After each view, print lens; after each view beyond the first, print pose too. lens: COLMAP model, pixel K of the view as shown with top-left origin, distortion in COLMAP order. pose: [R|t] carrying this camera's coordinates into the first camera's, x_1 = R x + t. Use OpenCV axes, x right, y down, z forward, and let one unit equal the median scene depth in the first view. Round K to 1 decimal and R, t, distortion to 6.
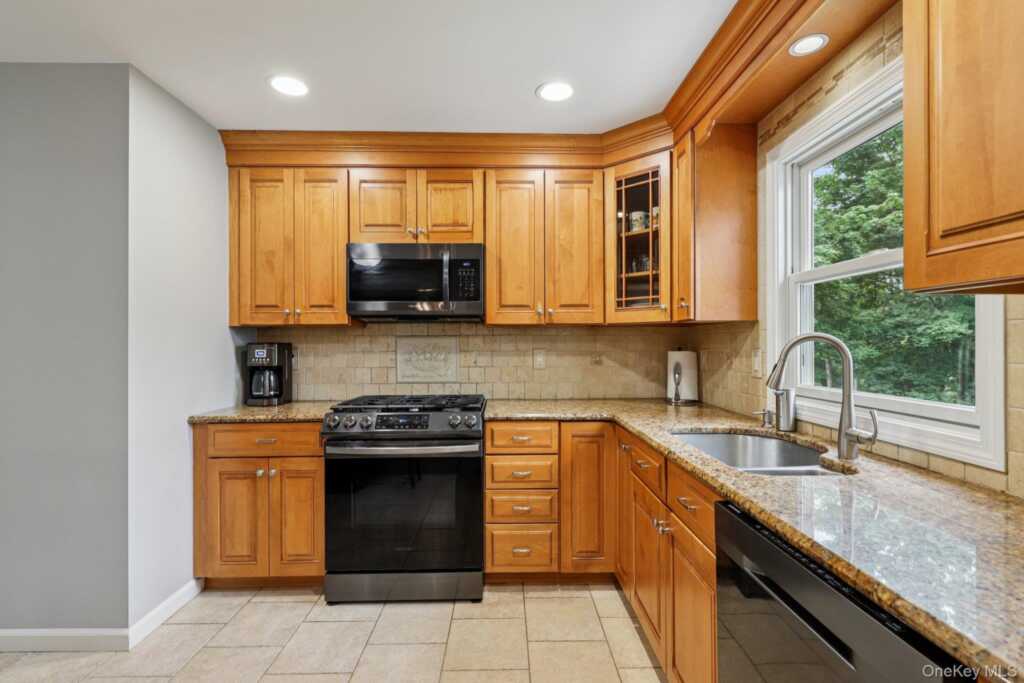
lens RADIAL K [[474.4, 0, 512.0], [0, 474.4, 341.5], [0, 0, 1]] dist [0.025641, 0.000006]
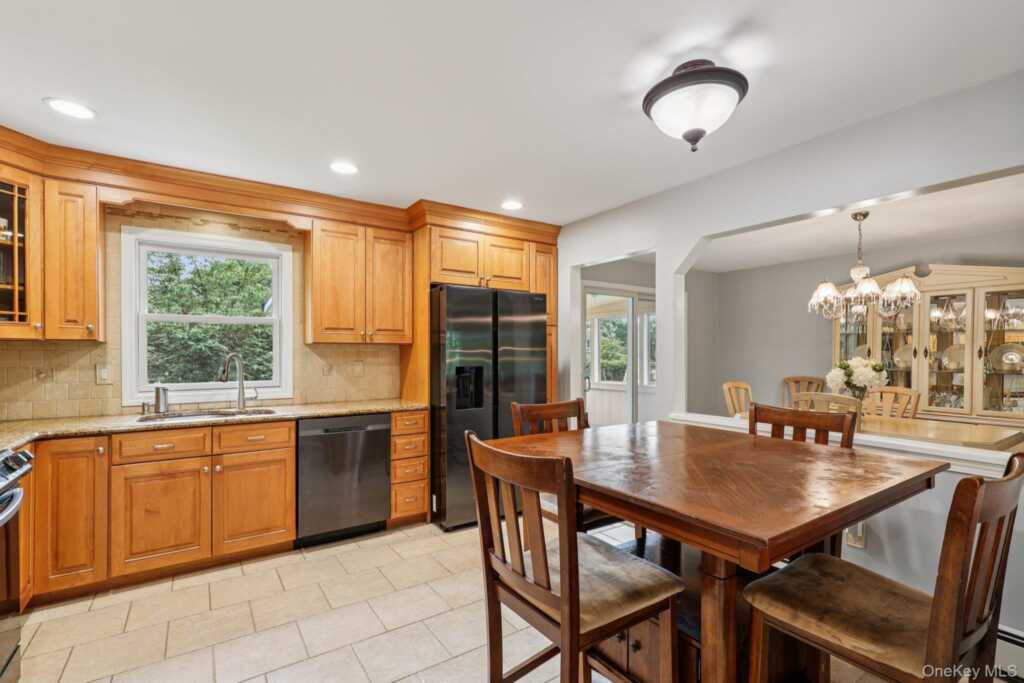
lens RADIAL K [[462.3, 0, 507.9], [0, 462.3, 352.3], [0, 0, 1]] dist [-0.000091, 0.000022]
pose [[-0.533842, -0.000980, 0.845584, -0.994536], [-0.007759, 0.999963, -0.003740, -0.015964], [-0.845548, -0.008557, -0.533830, 0.615688]]
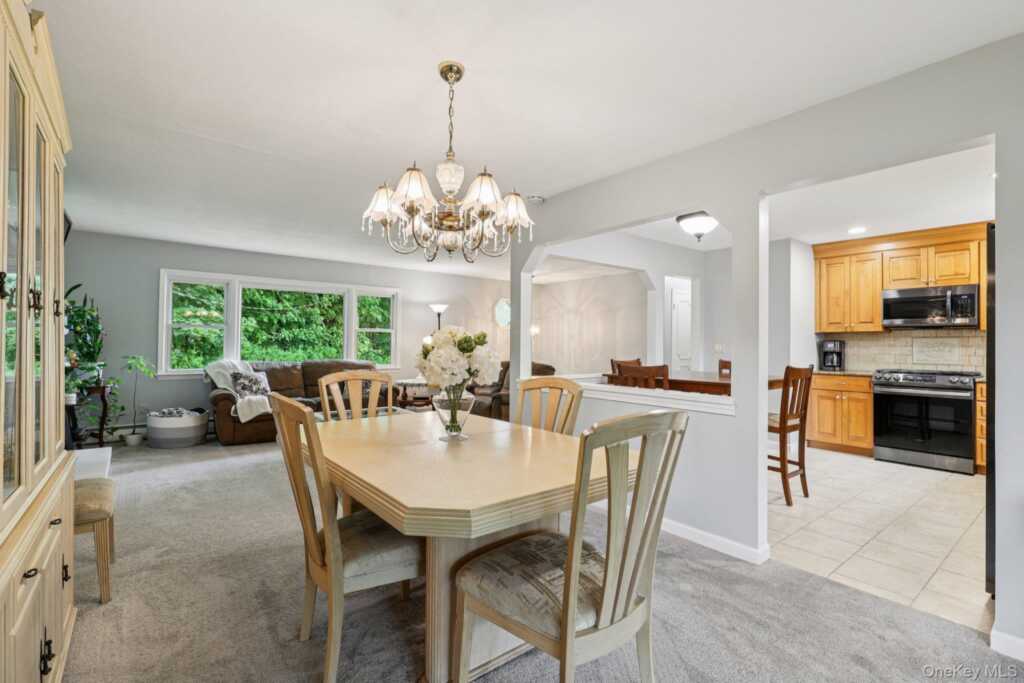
lens RADIAL K [[468.4, 0, 494.9], [0, 468.4, 337.0], [0, 0, 1]] dist [-0.000643, -0.006422]
pose [[0.588676, -0.001654, -0.808368, 0.273350], [-0.005199, 0.999969, -0.005832, 0.007052], [0.808353, 0.007636, 0.588649, -1.430618]]
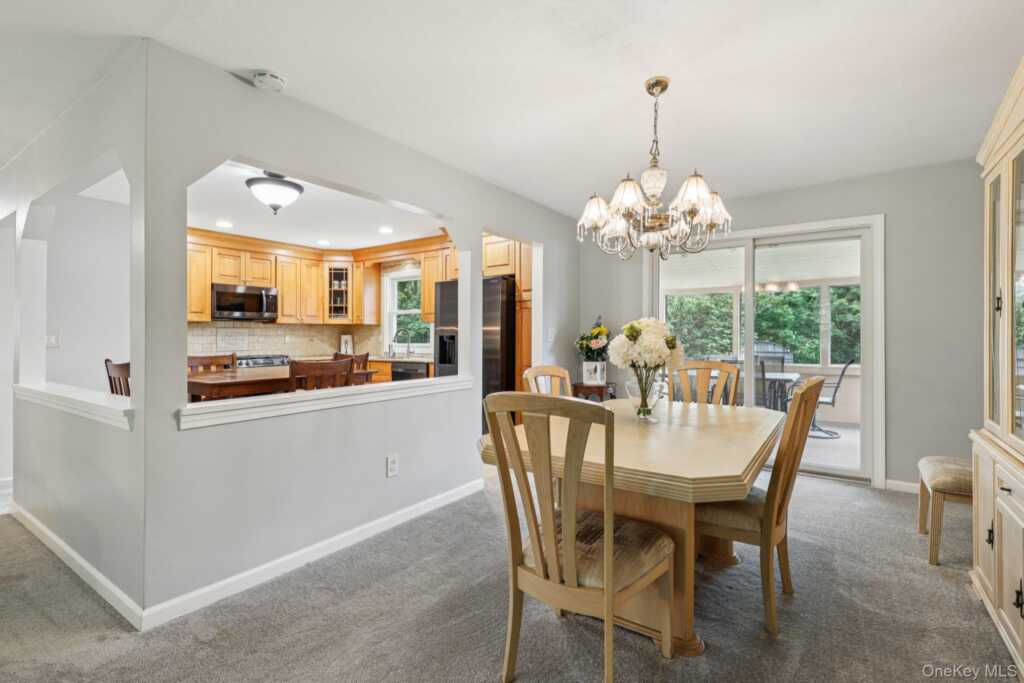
lens RADIAL K [[481.6, 0, 511.6], [0, 481.6, 335.3], [0, 0, 1]] dist [-0.000559, -0.000030]
pose [[0.596805, 0.001196, 0.802385, -1.266392], [-0.005081, 0.999984, 0.002288, 0.011812], [-0.802370, -0.005443, 0.596802, -1.323721]]
